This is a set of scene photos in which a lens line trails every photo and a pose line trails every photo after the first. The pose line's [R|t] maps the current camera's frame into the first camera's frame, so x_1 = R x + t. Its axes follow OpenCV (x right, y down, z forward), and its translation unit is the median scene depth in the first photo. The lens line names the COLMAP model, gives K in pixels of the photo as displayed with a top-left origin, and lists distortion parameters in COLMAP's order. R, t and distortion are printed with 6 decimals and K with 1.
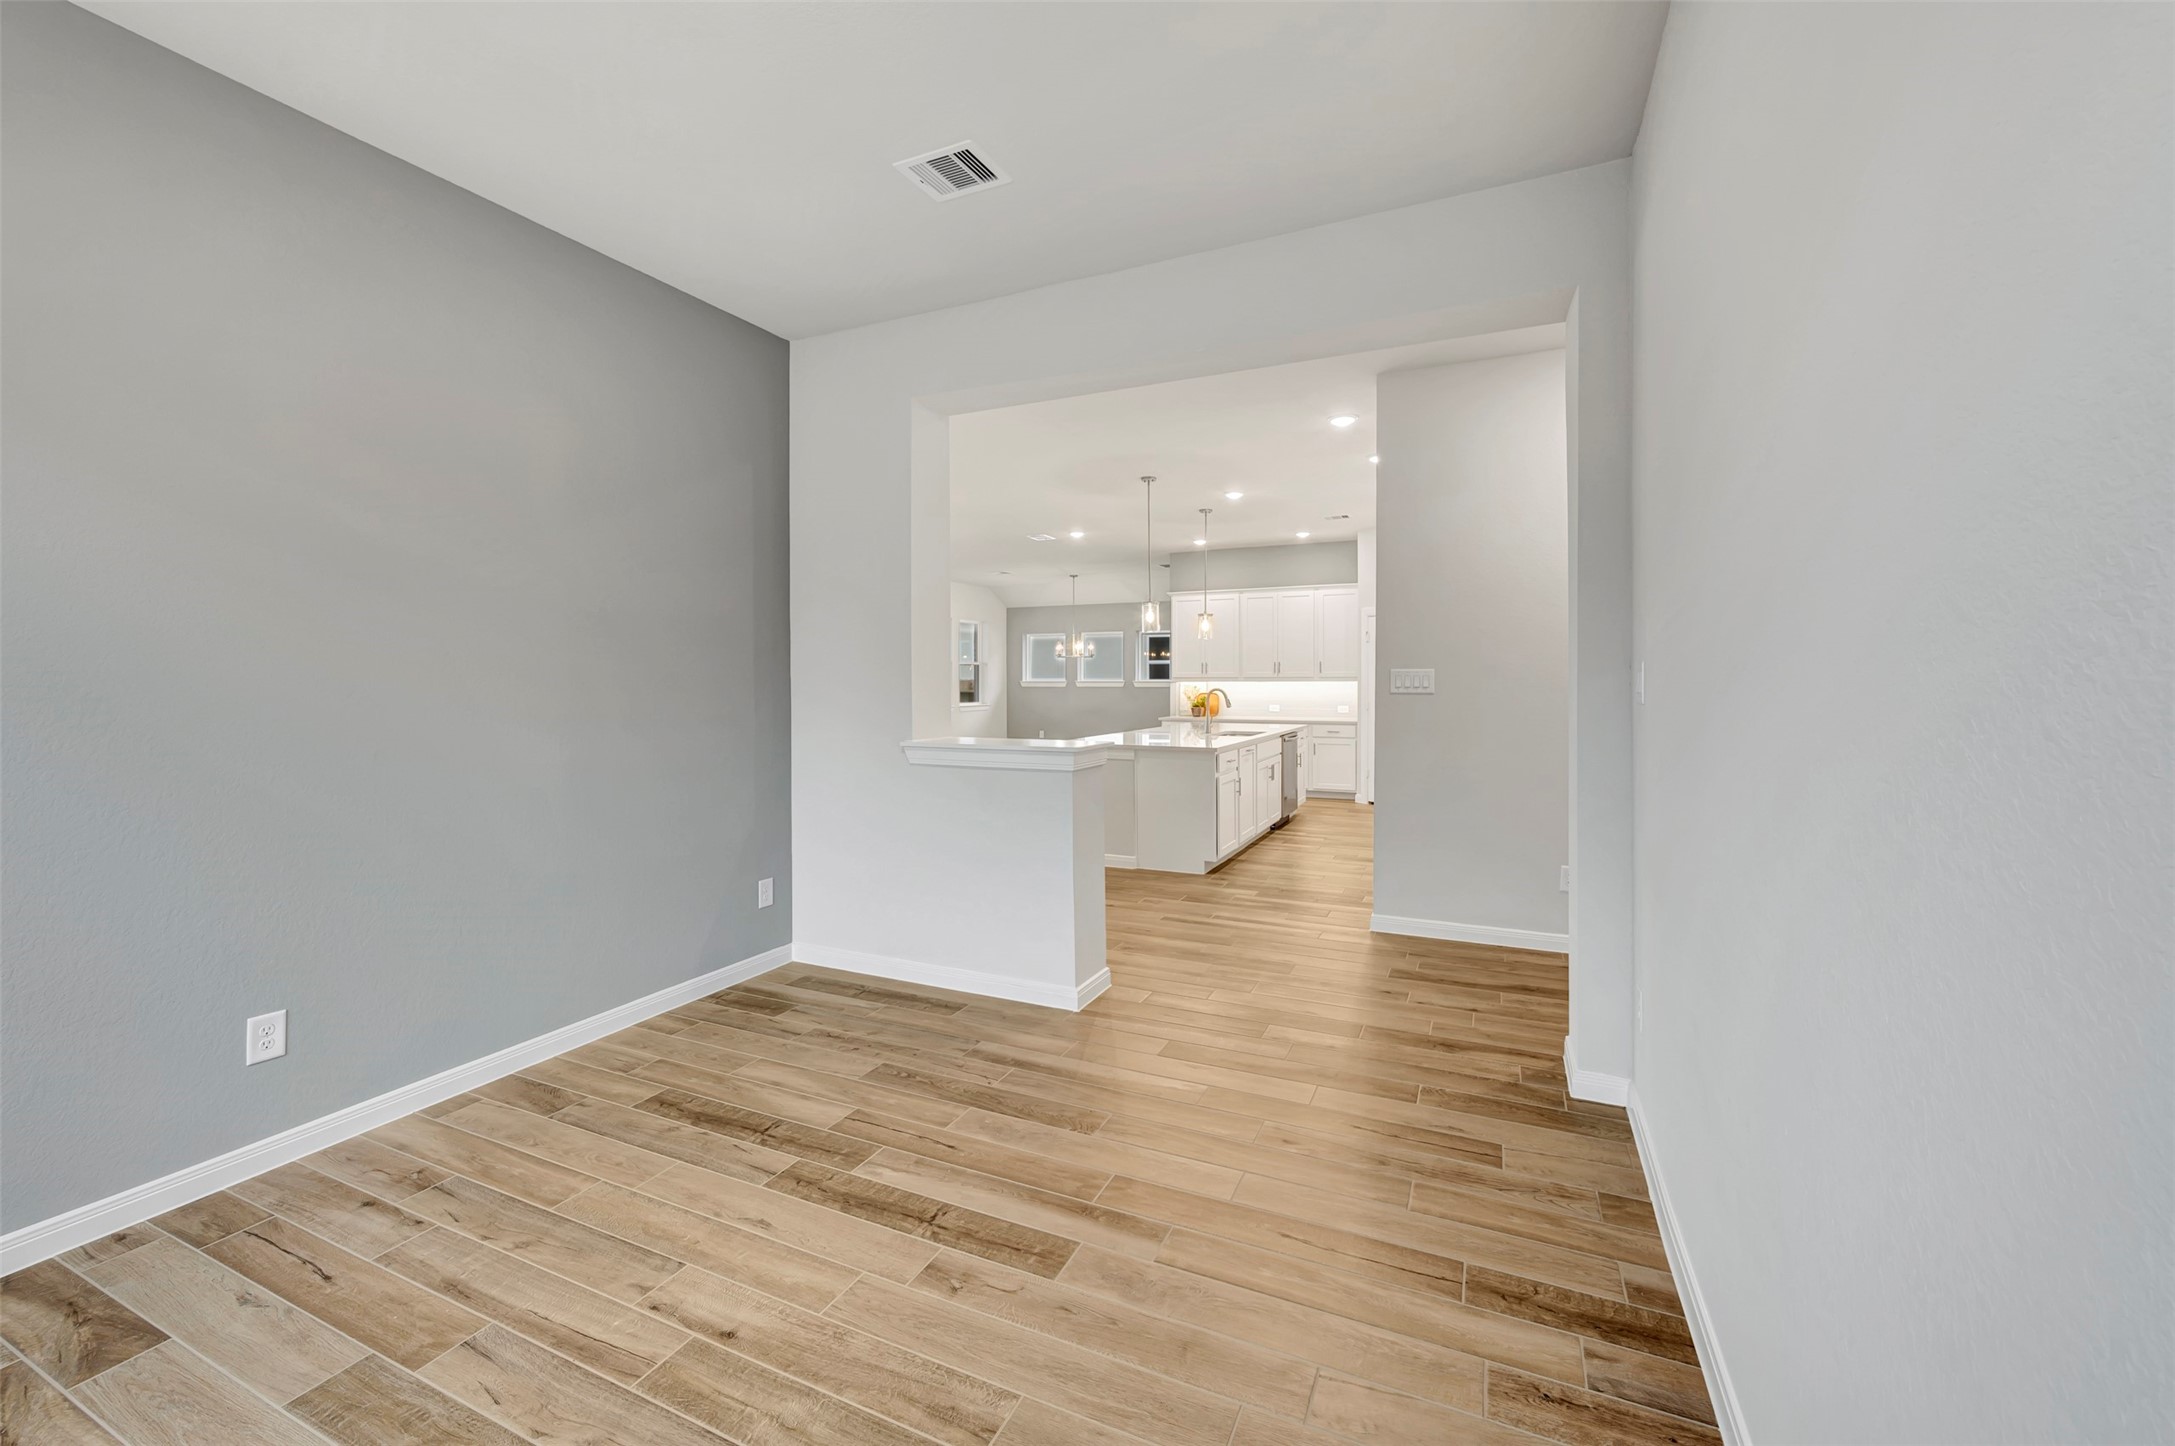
lens RADIAL K [[865.2, 0, 1102.0], [0, 865.2, 706.0], [0, 0, 1]] dist [0.003824, 0.000126]
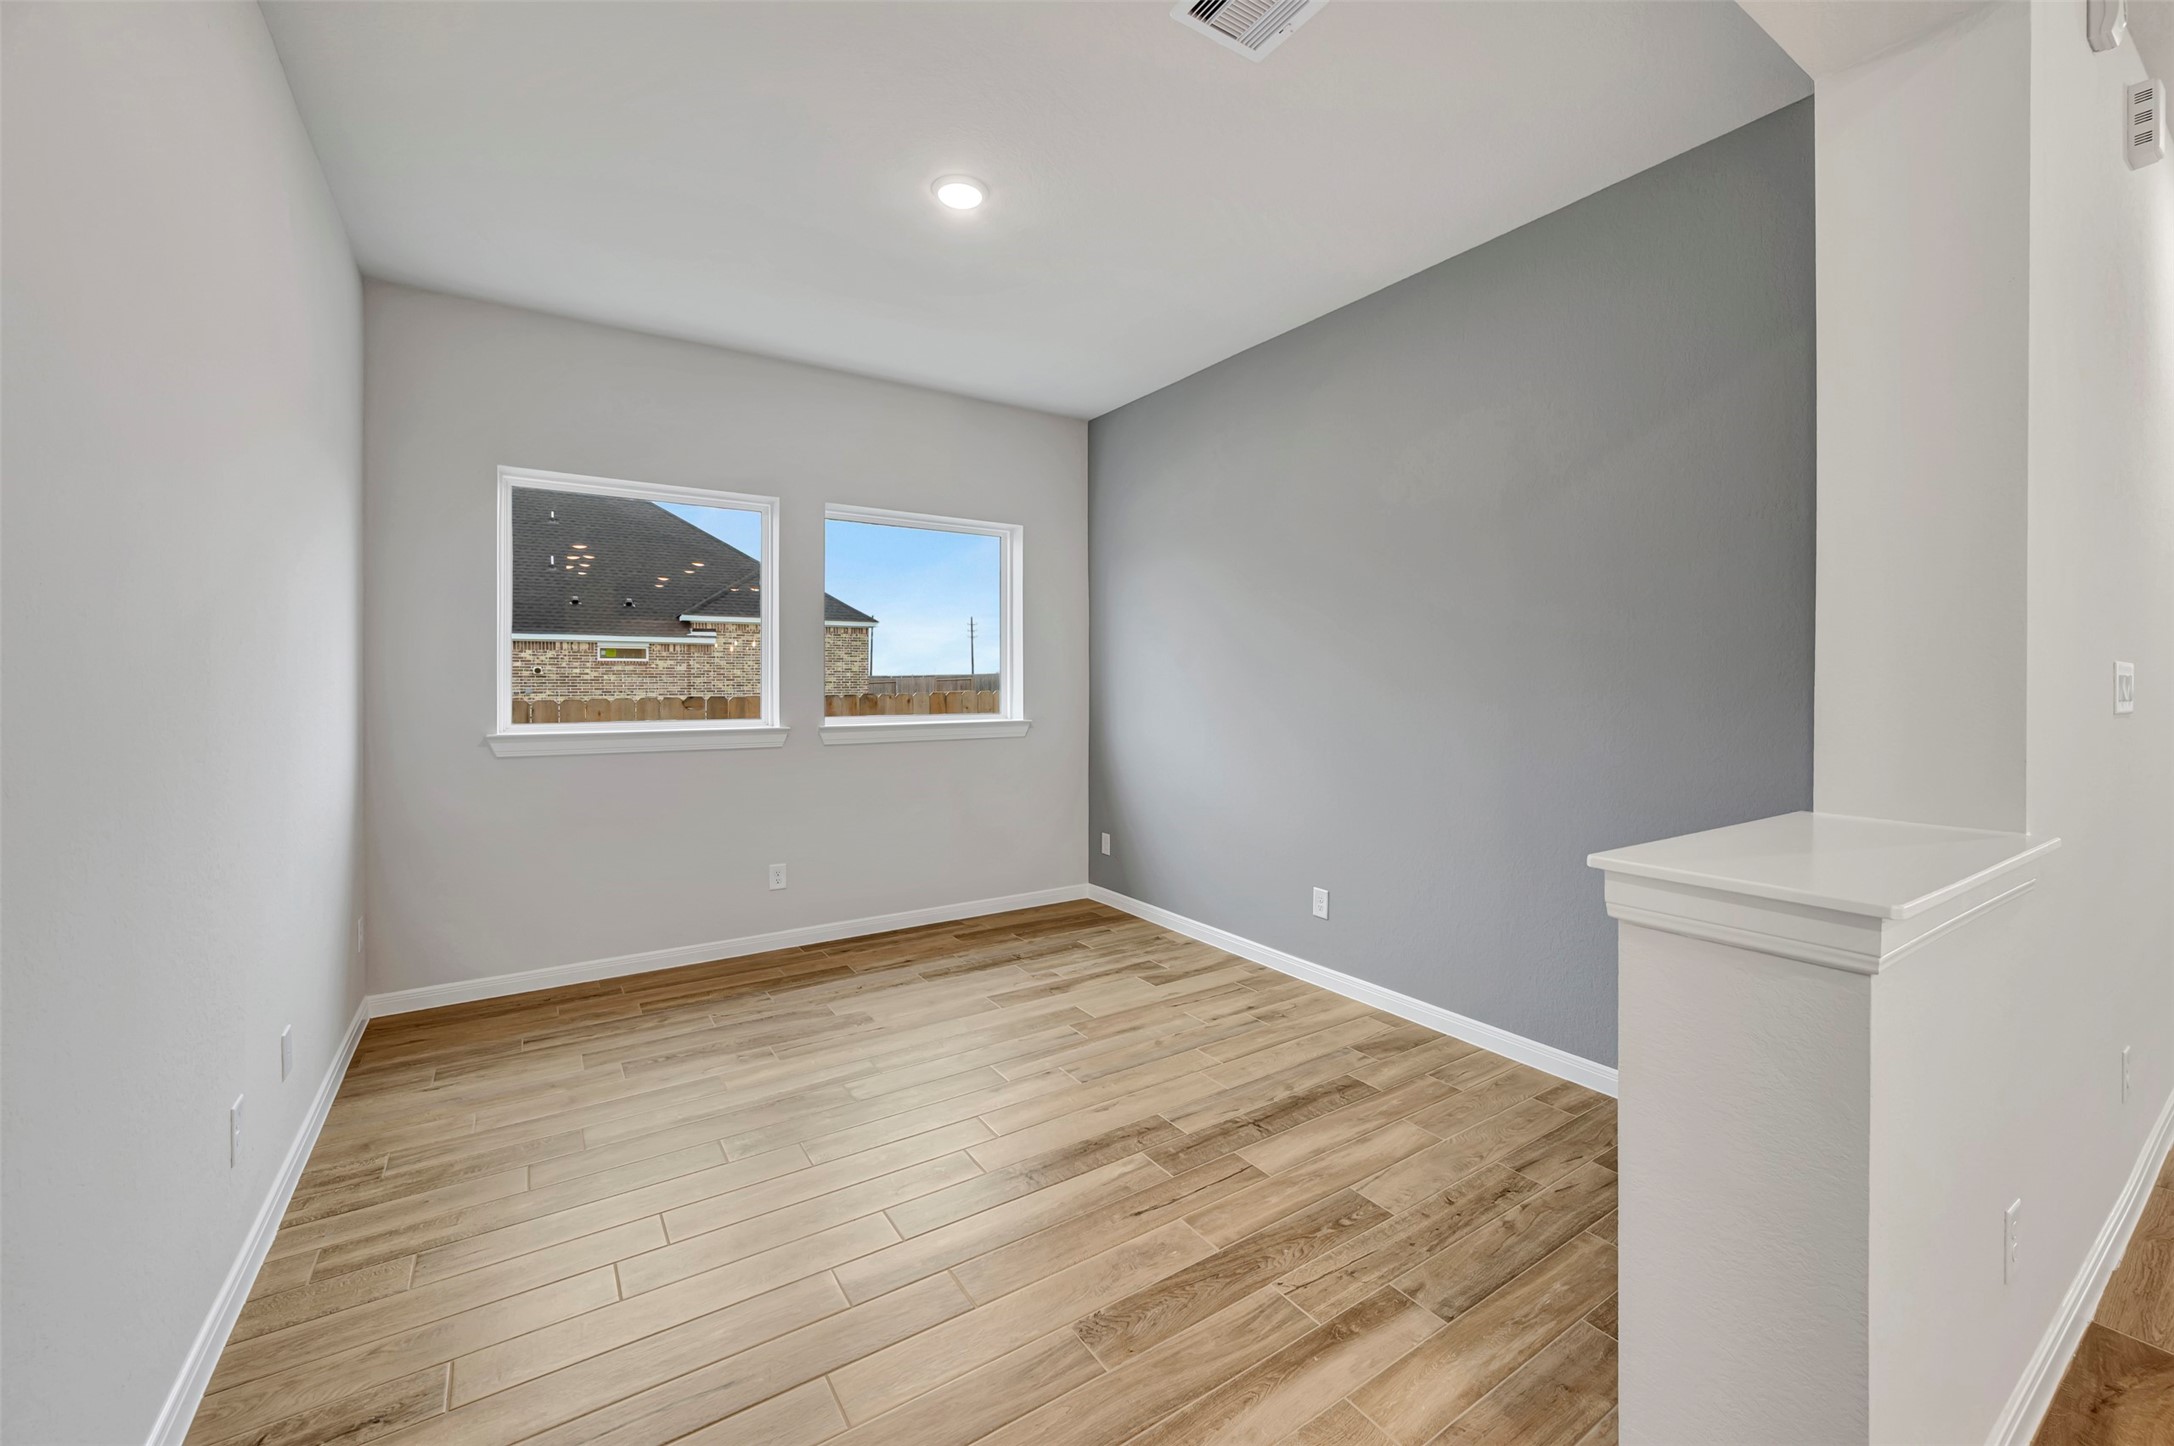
lens RADIAL K [[857.3, 0, 1090.0], [0, 857.3, 705.0], [0, 0, 1]] dist [0.001688, -0.000280]
pose [[-0.527743, 0.023944, -0.849067, 0.539223], [-0.021218, 0.998919, 0.041358, -0.037870], [0.849139, 0.039842, -0.526664, 1.305537]]
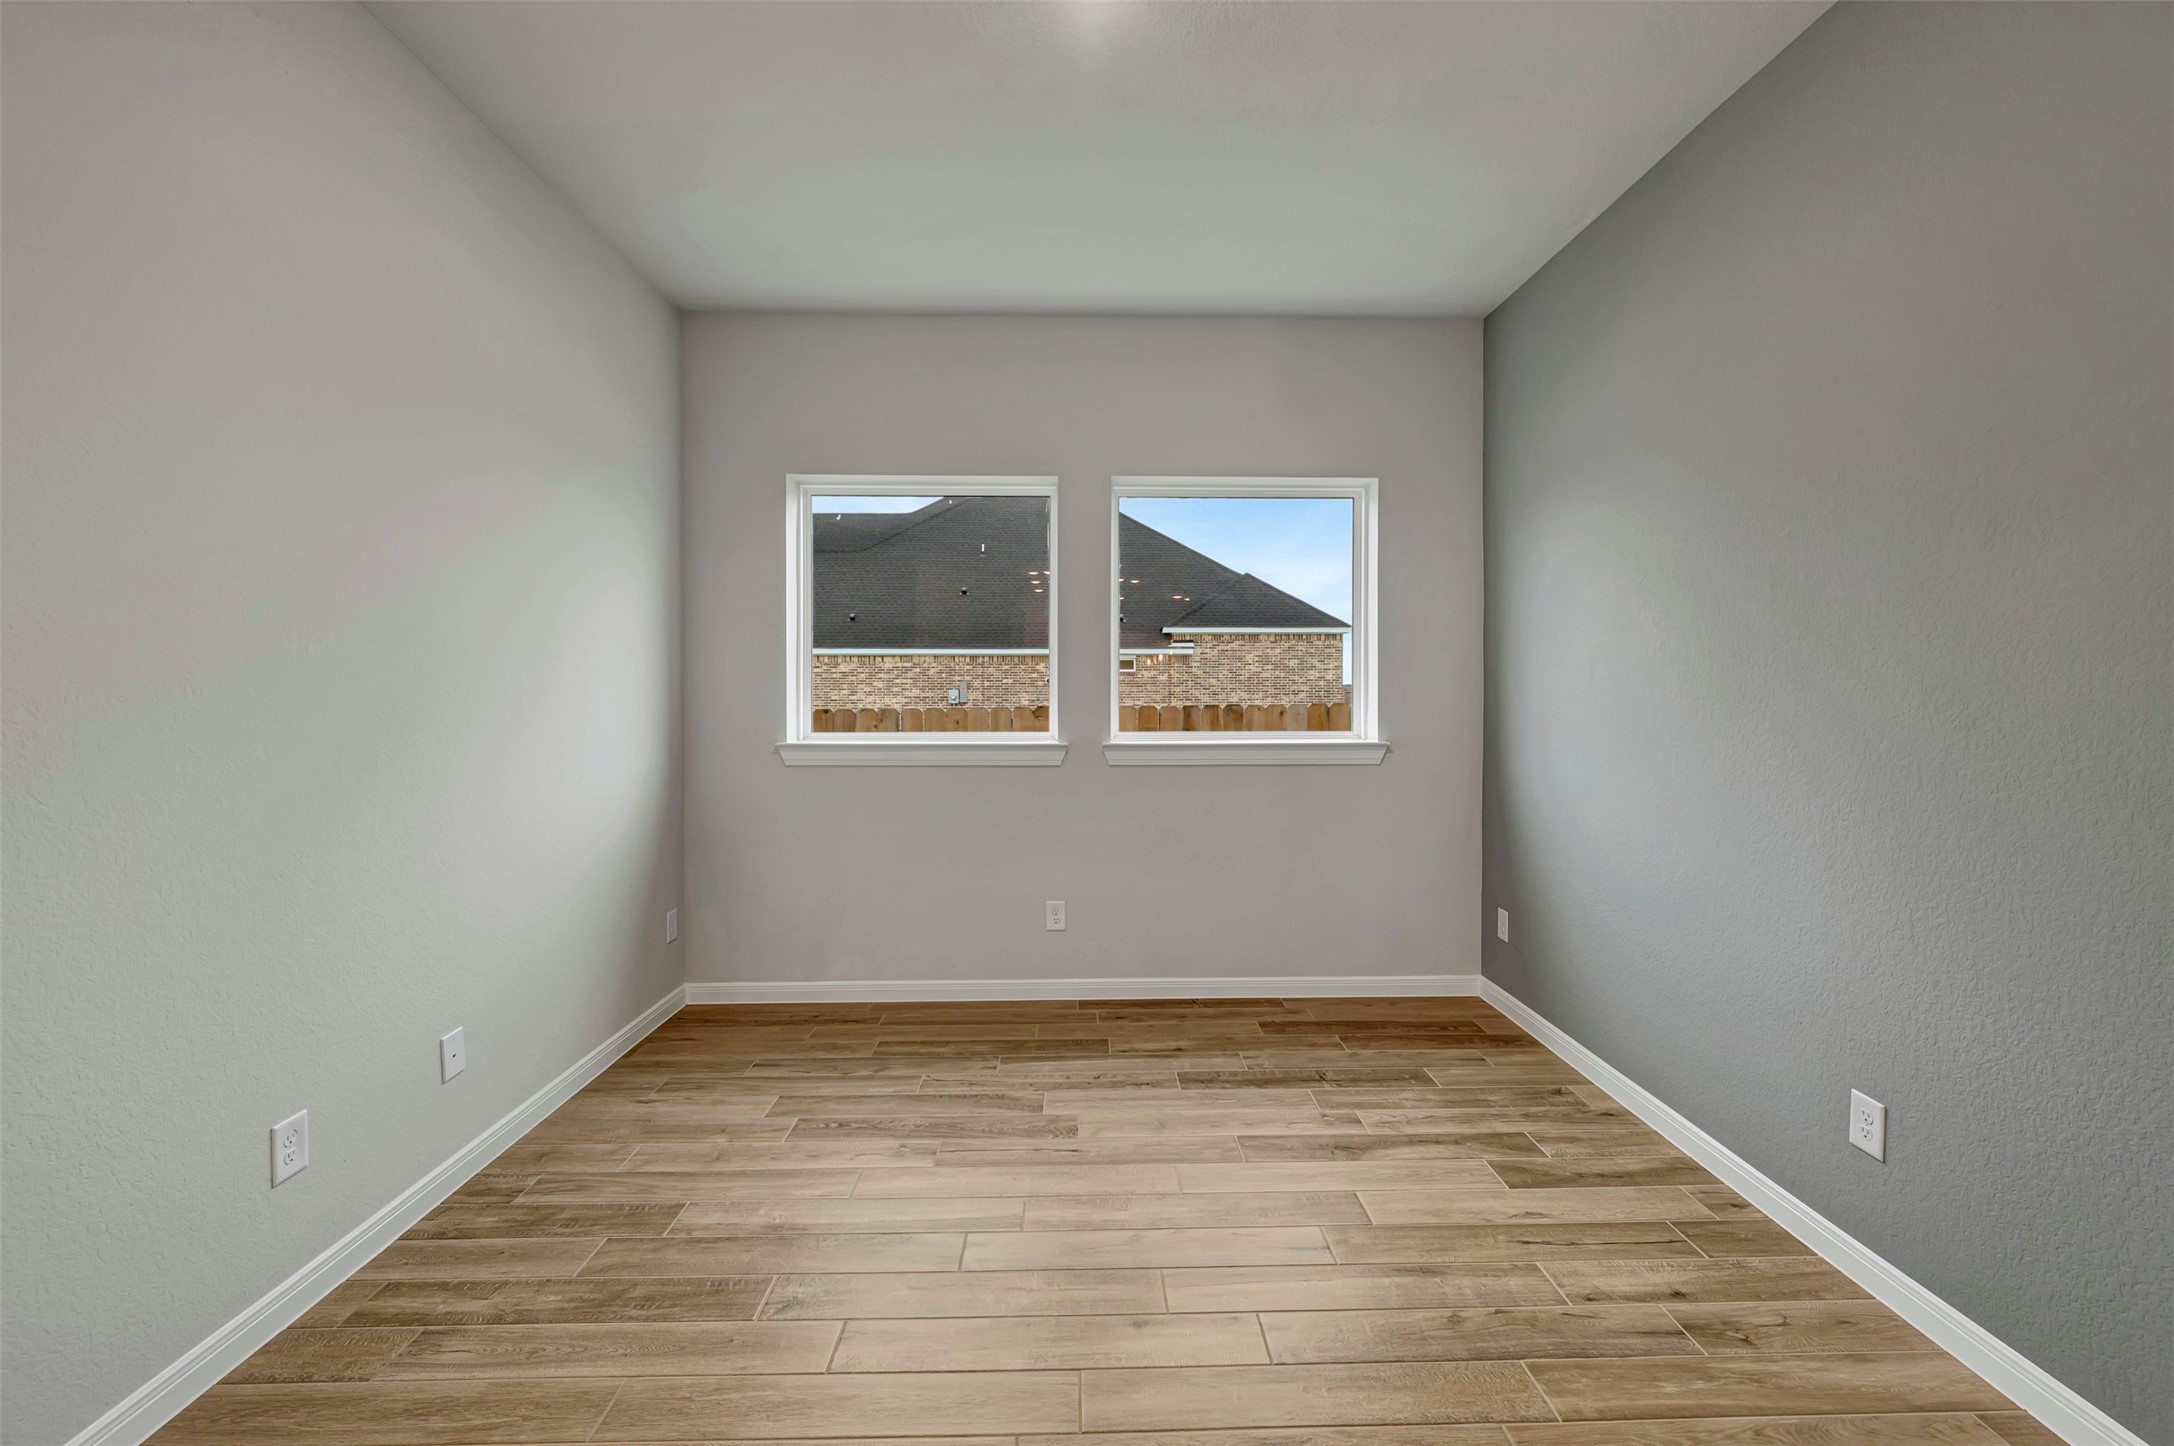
lens RADIAL K [[864.9, 0, 1102.1], [0, 864.9, 709.7], [0, 0, 1]] dist [0.000627, -0.000456]
pose [[-0.897732, 0.010797, -0.440409, 0.036972], [-0.010200, 0.998922, 0.045282, -0.035298], [0.440424, 0.045143, -0.896654, 1.249211]]
